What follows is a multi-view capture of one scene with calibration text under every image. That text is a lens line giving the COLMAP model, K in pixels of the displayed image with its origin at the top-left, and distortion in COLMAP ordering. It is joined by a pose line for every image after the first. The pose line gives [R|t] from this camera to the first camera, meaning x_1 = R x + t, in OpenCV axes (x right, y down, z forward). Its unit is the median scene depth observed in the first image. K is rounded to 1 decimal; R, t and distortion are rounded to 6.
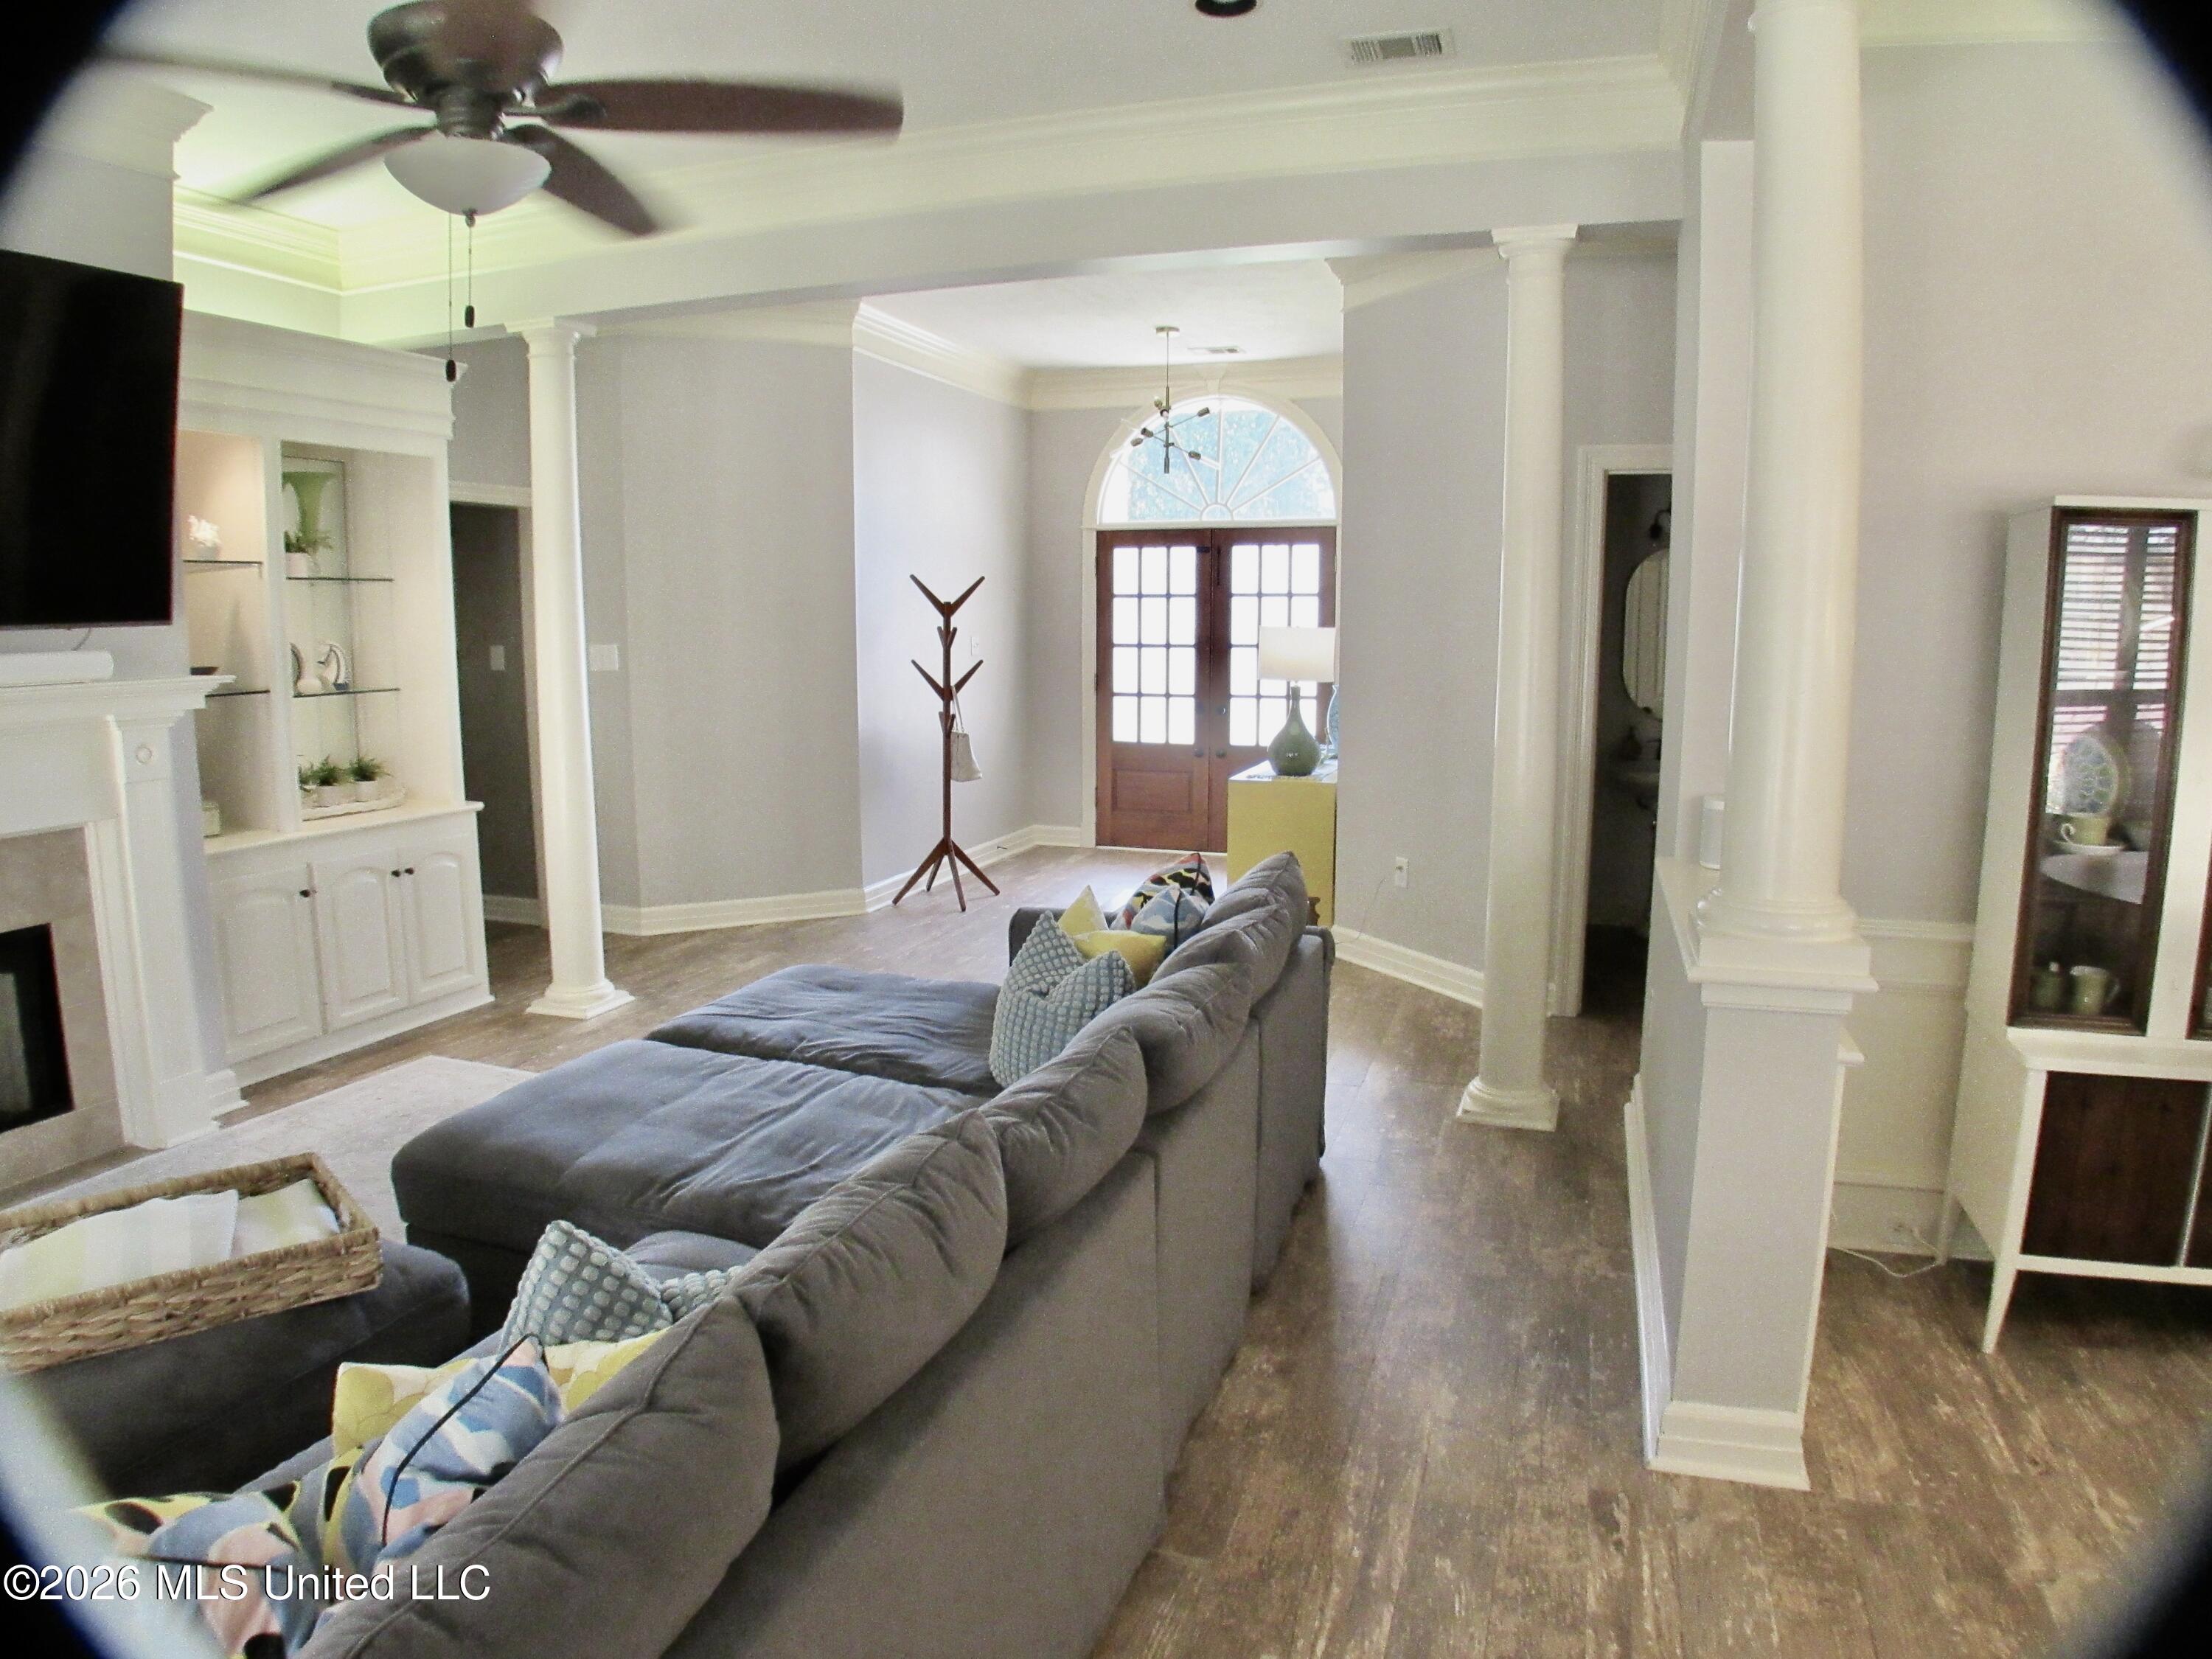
lens RADIAL K [[1372.2, 0, 1106.0], [0, 1372.2, 829.5], [0, 0, 1]] dist [-0.132103, 0.018336]
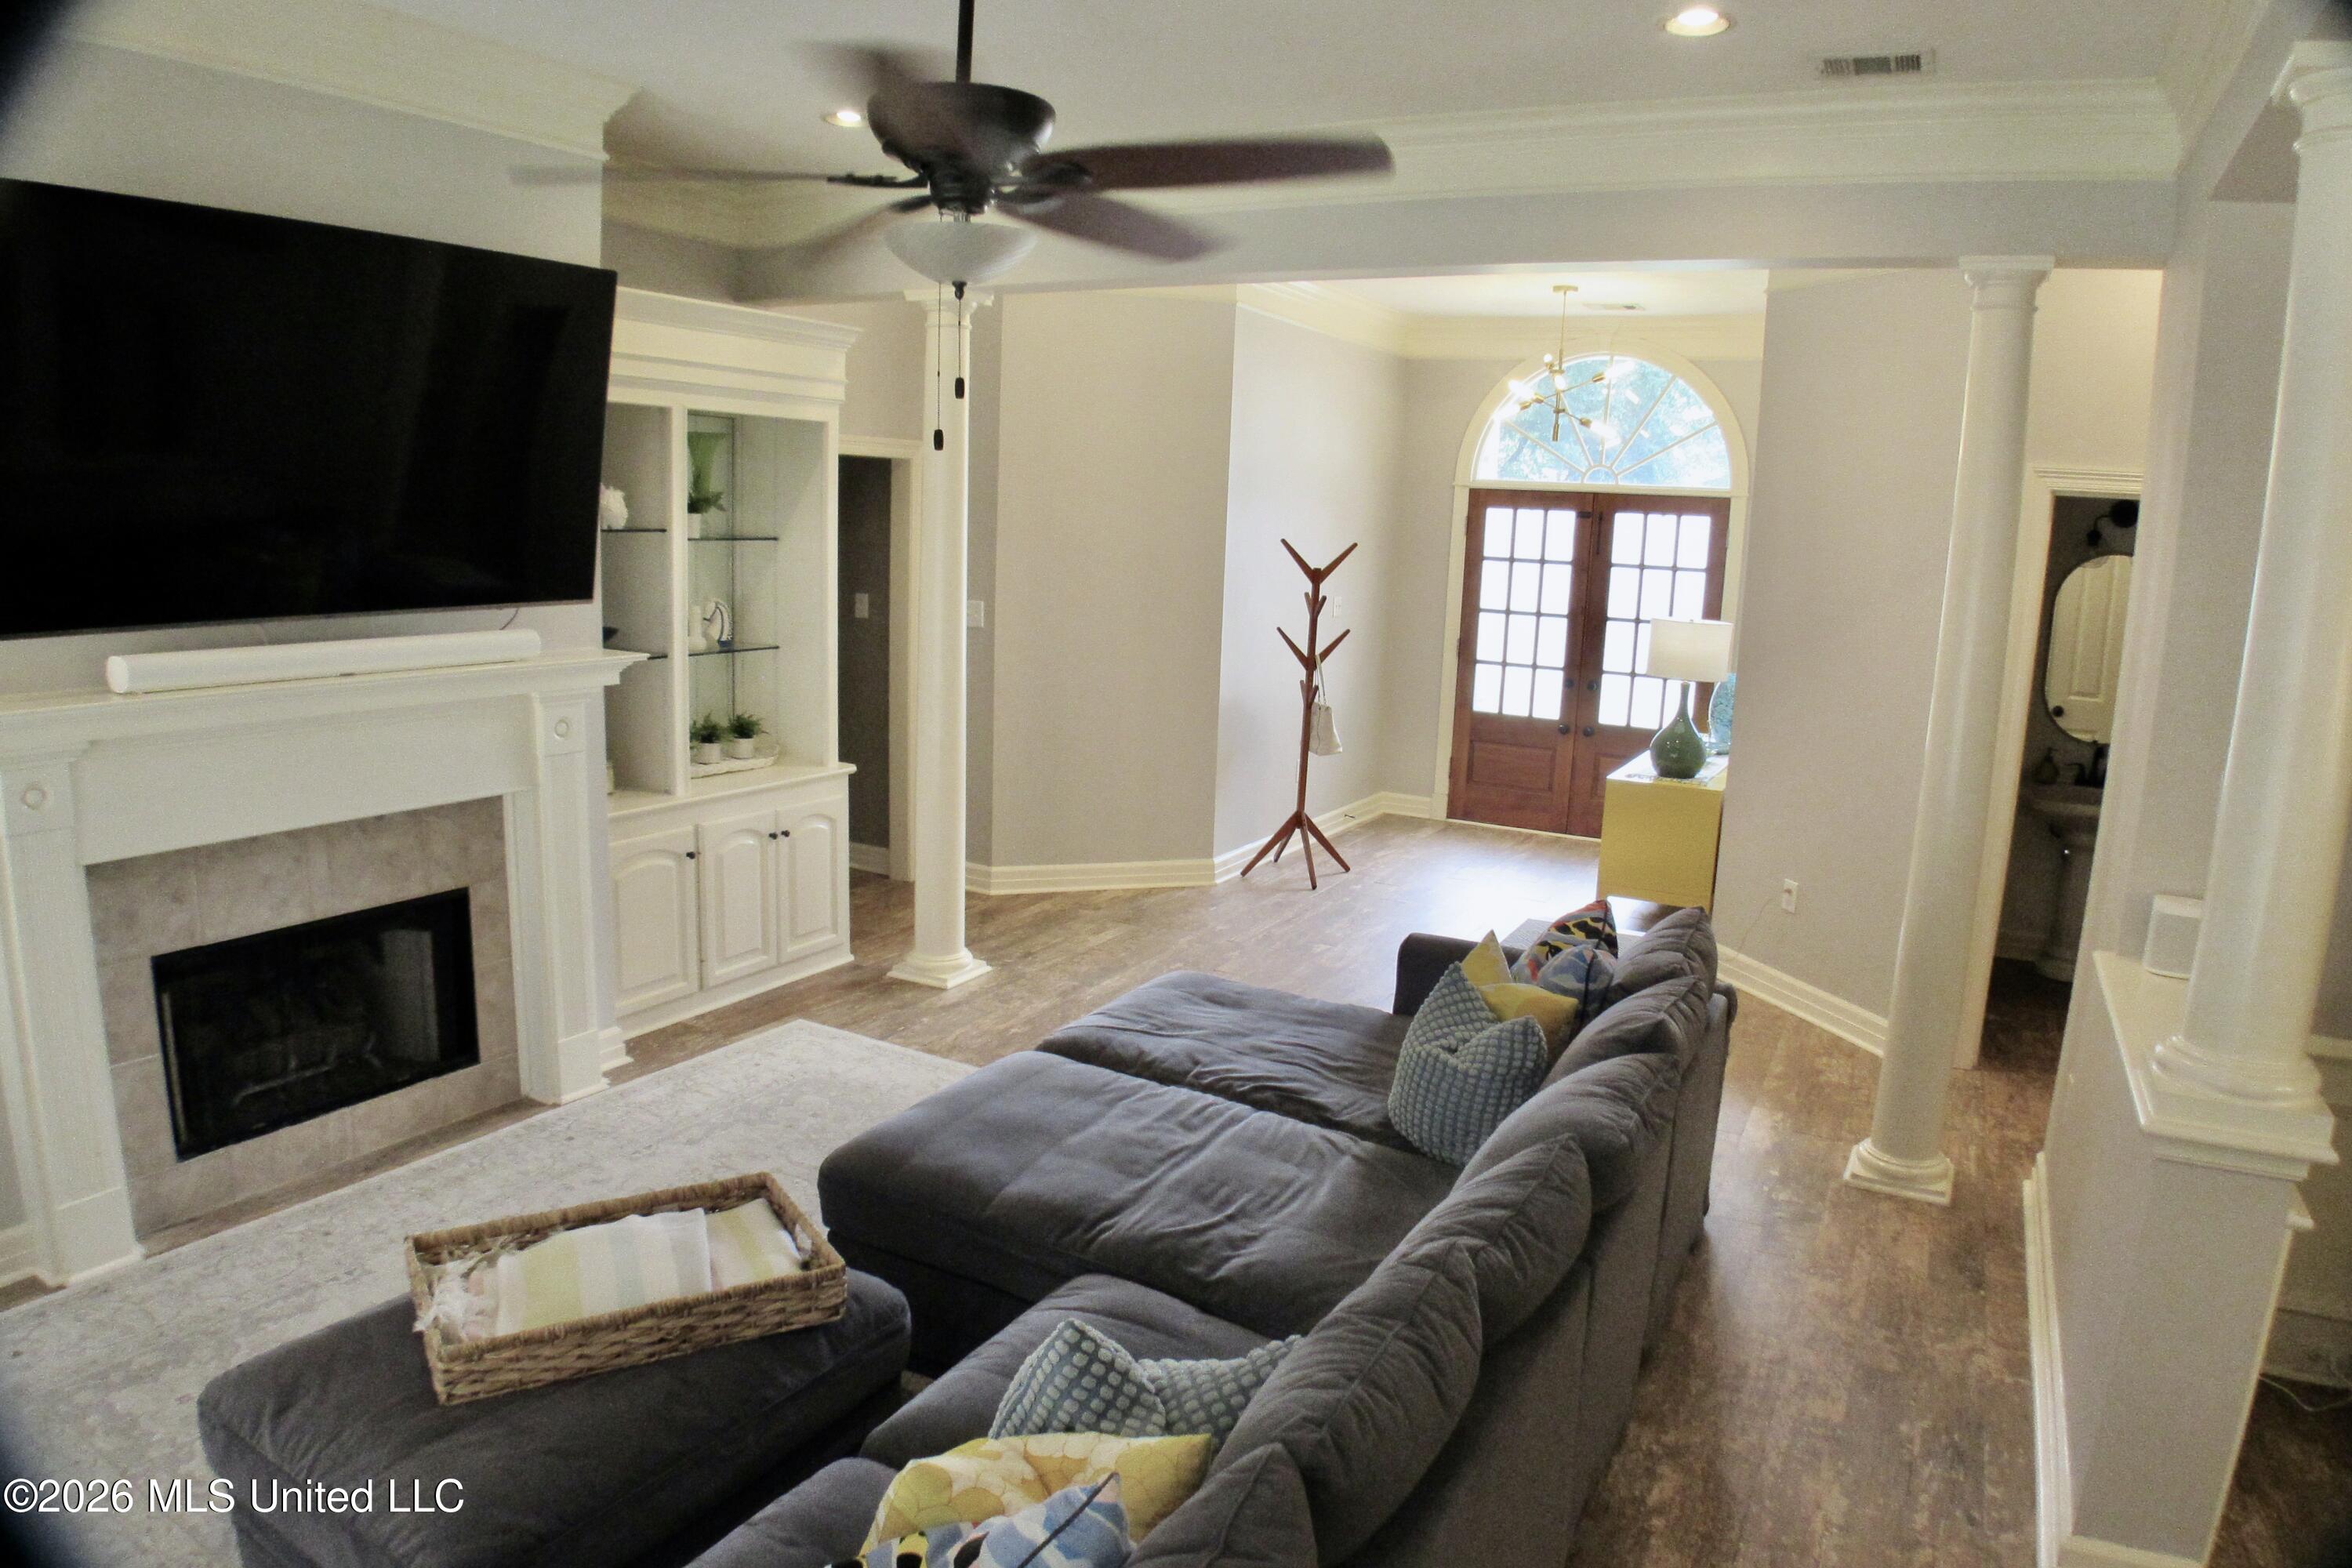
lens RADIAL K [[1462.4, 0, 1176.4], [0, 1462.4, 774.4], [0, 0, 1]] dist [-0.134634, 0.017759]
pose [[0.984487, 0.063833, -0.163435, -0.072315], [-0.060546, 0.997852, 0.025019, -0.081399], [0.164681, -0.014736, 0.986237, -0.061157]]
